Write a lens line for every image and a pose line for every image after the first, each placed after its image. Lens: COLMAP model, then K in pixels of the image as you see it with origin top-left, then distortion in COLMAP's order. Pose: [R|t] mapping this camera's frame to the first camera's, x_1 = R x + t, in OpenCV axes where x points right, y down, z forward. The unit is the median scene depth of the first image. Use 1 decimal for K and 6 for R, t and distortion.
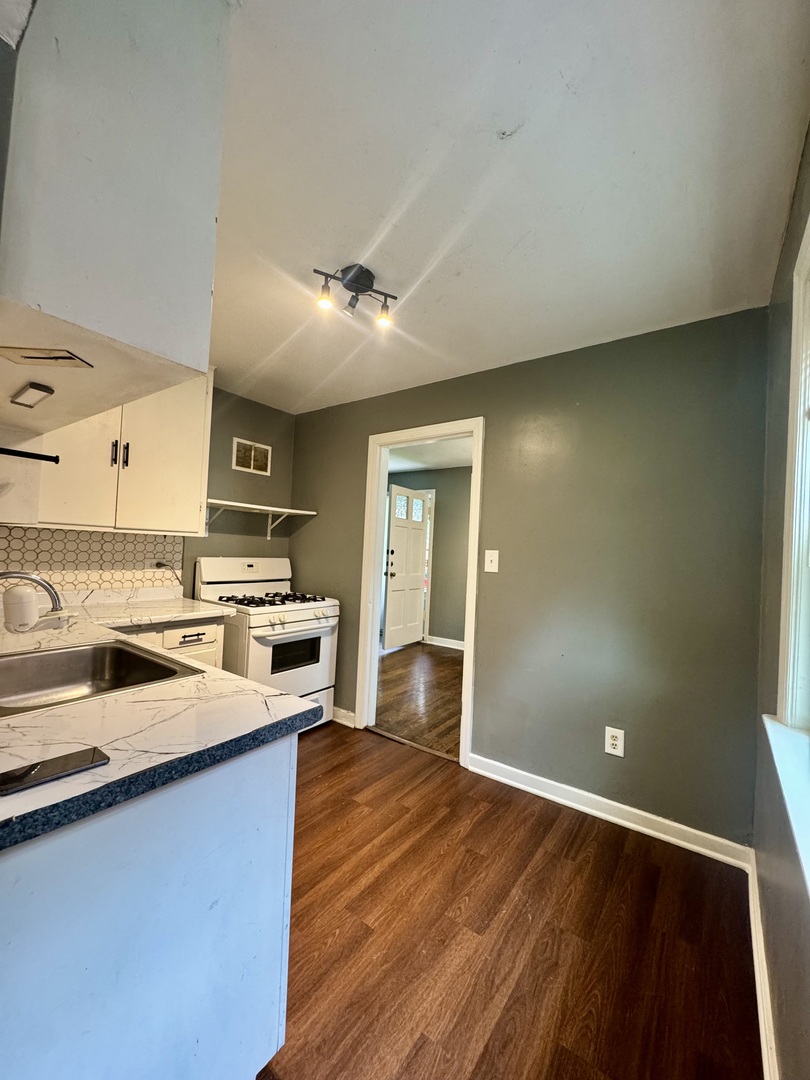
lens RADIAL K [[432.7, 0, 405.2], [0, 432.7, 540.4], [0, 0, 1]] dist [-0.004225, 0.000638]
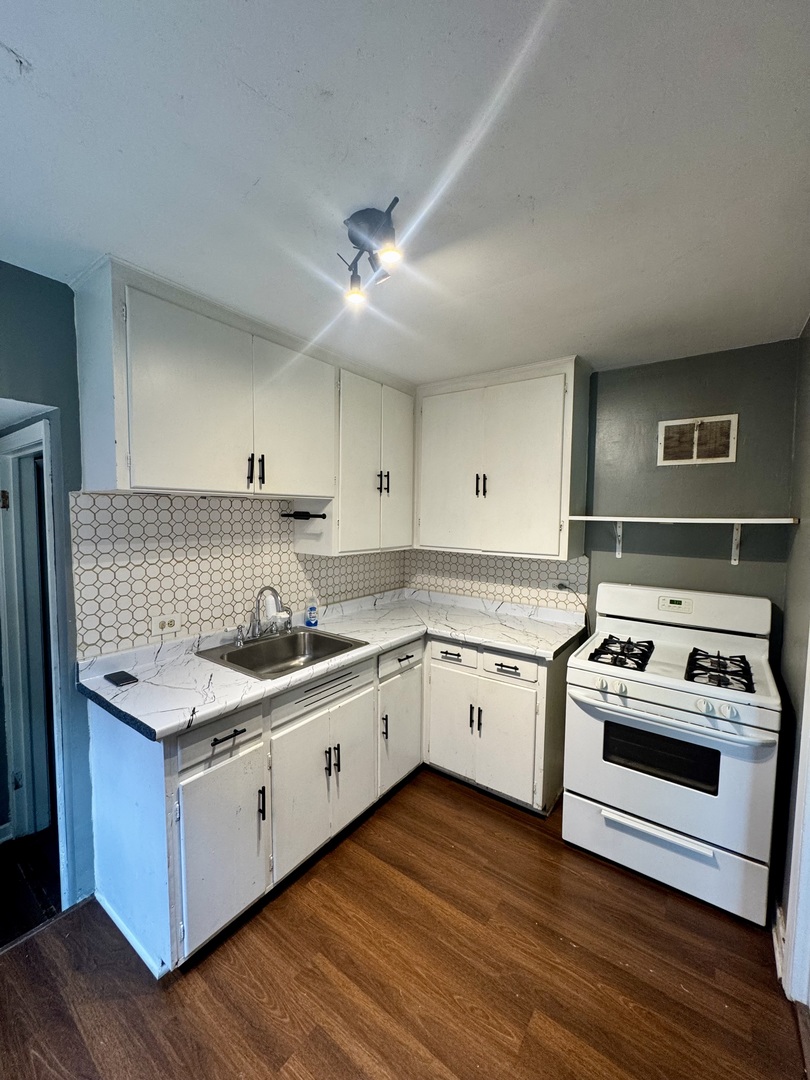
lens RADIAL K [[432.7, 0, 405.5], [0, 432.7, 540.4], [0, 0, 1]] dist [-0.004225, 0.000638]
pose [[-0.010075, 0.018720, -0.999774, 0.396369], [0.007424, 0.999799, 0.018646, -0.066730], [0.999922, -0.007235, -0.010212, 0.686741]]
